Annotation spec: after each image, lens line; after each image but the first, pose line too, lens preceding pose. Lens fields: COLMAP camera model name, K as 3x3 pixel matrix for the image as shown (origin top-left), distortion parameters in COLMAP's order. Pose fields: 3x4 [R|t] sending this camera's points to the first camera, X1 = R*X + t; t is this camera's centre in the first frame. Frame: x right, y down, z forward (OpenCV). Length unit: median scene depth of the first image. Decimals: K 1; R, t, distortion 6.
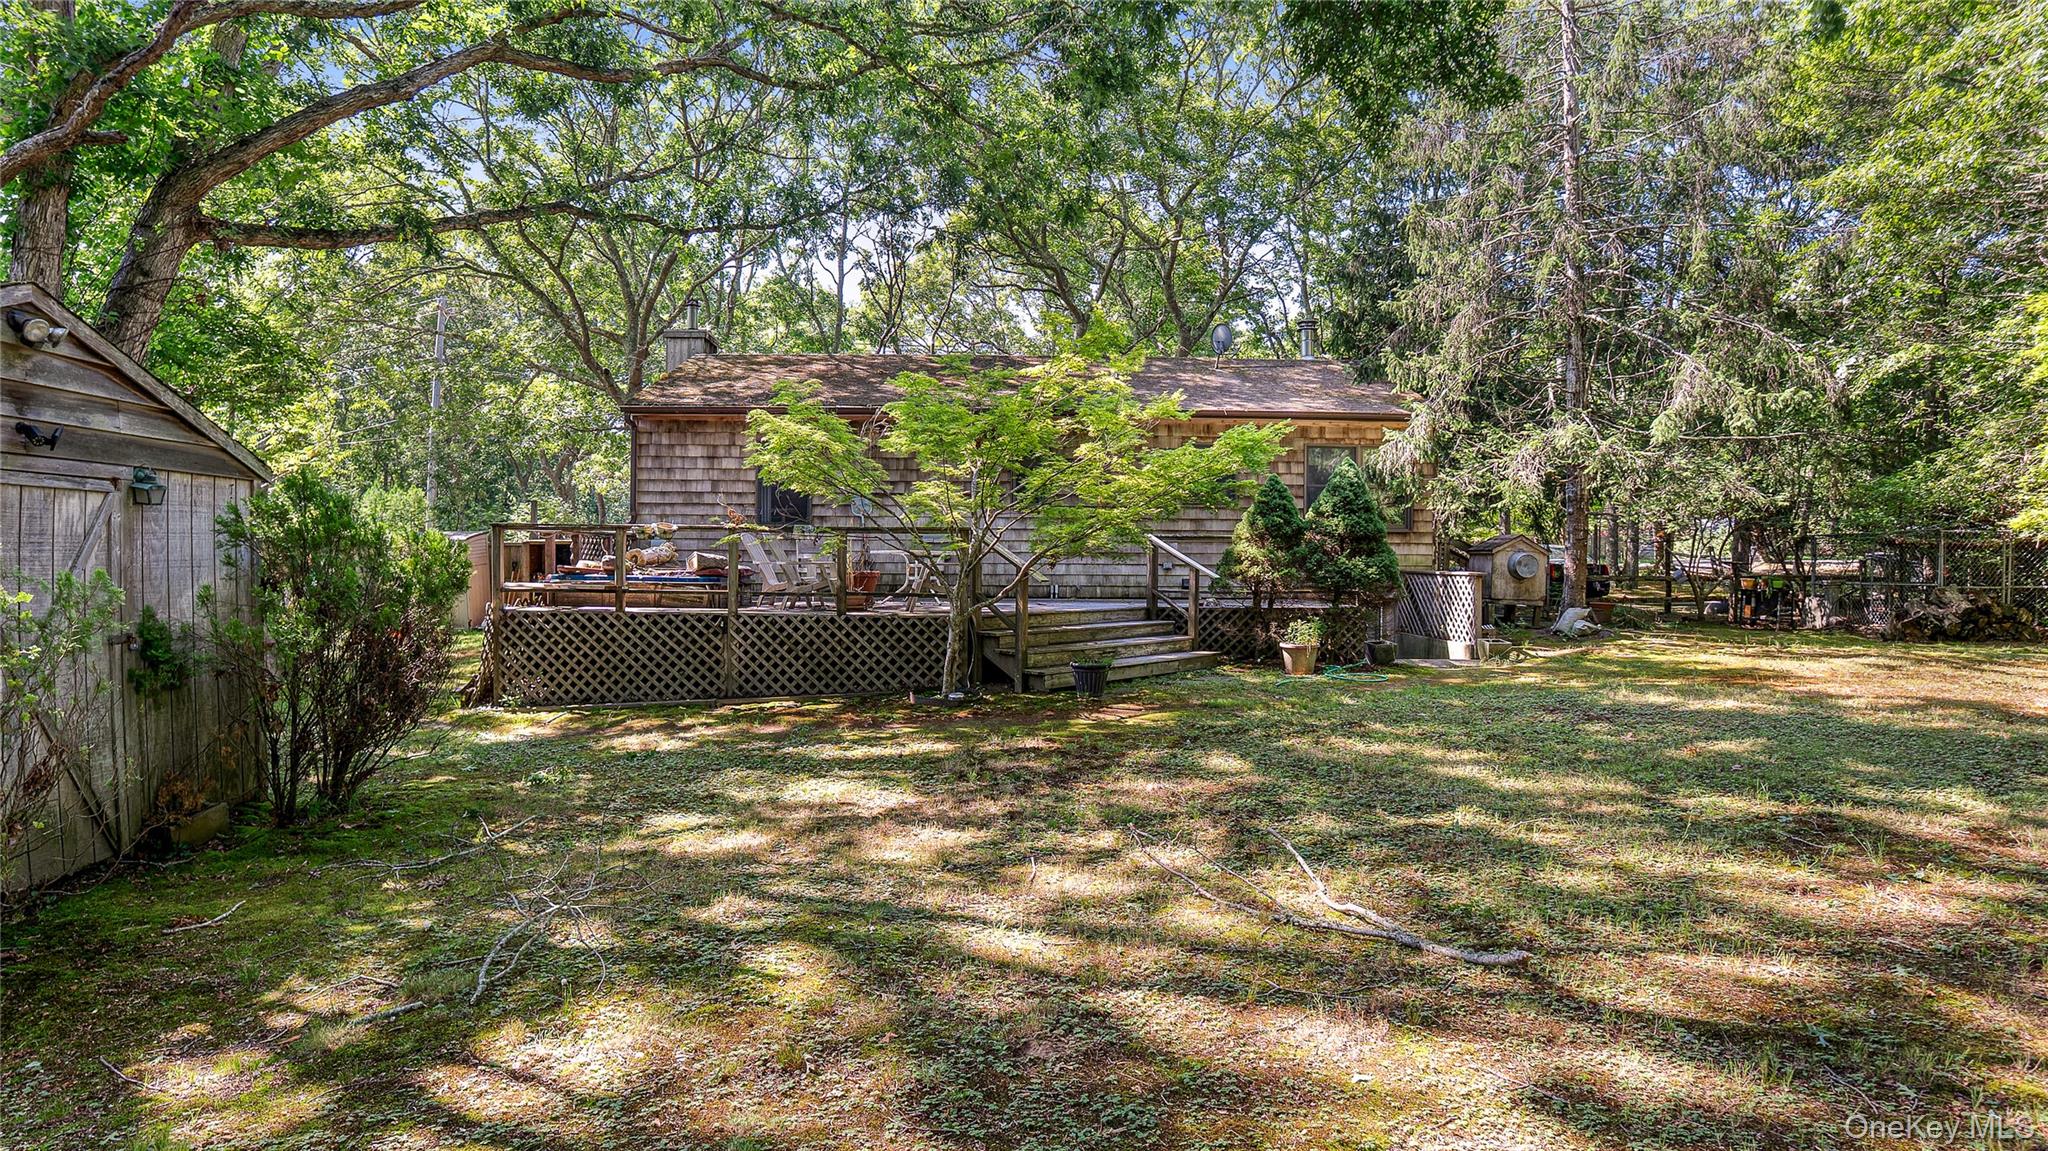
lens RADIAL K [[1057.0, 0, 1024.1], [0, 1057.0, 575.0], [0, 0, 1]] dist [-0.002430, -0.000783]
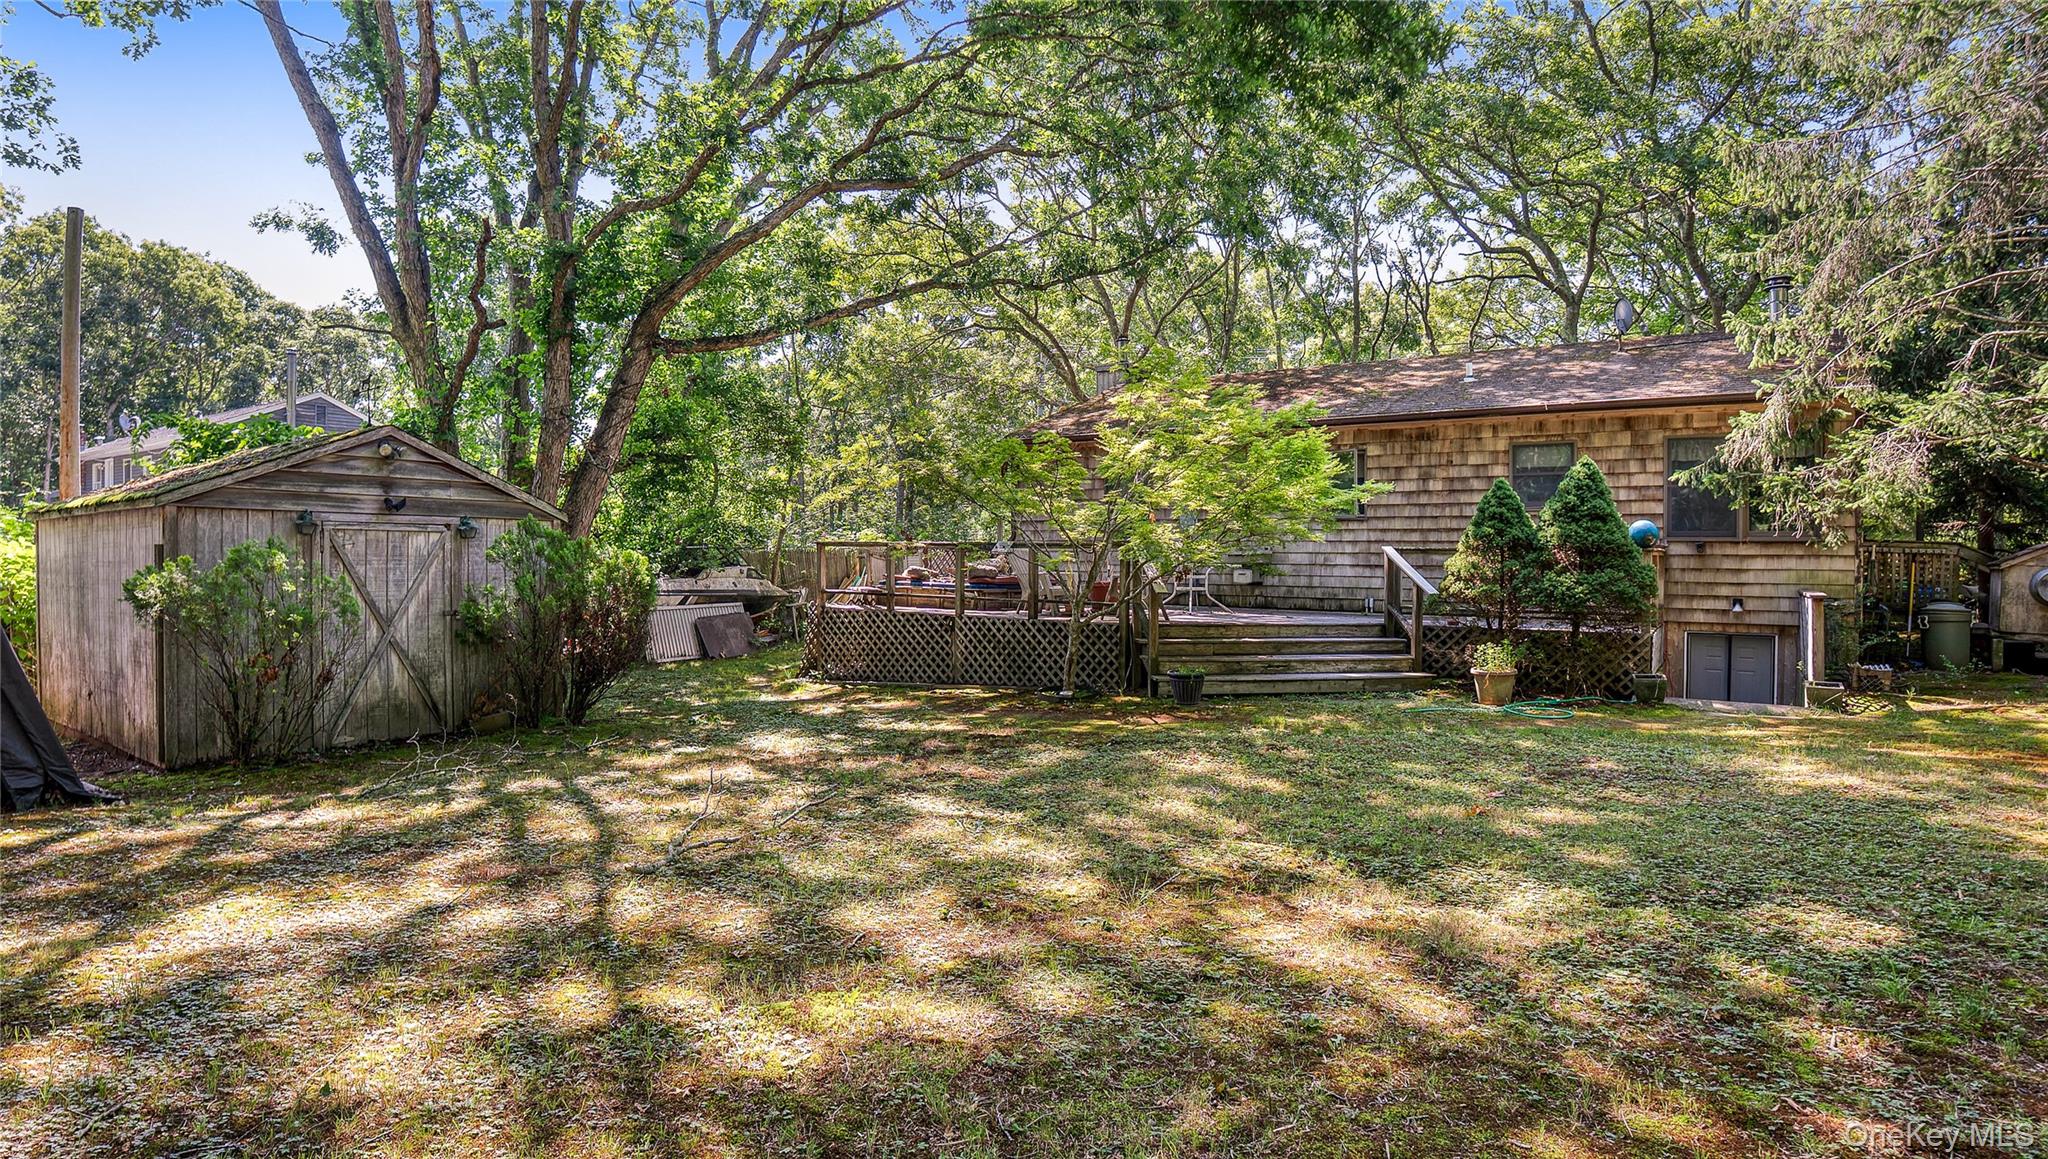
lens RADIAL K [[1118.0, 0, 1023.2], [0, 1118.0, 574.6], [0, 0, 1]] dist [-0.003435, -0.000152]
pose [[0.823582, 0.010335, -0.567103, 0.512321], [-0.014783, 0.999885, -0.003246, -0.006526], [0.567005, 0.011056, 0.823640, -0.009688]]
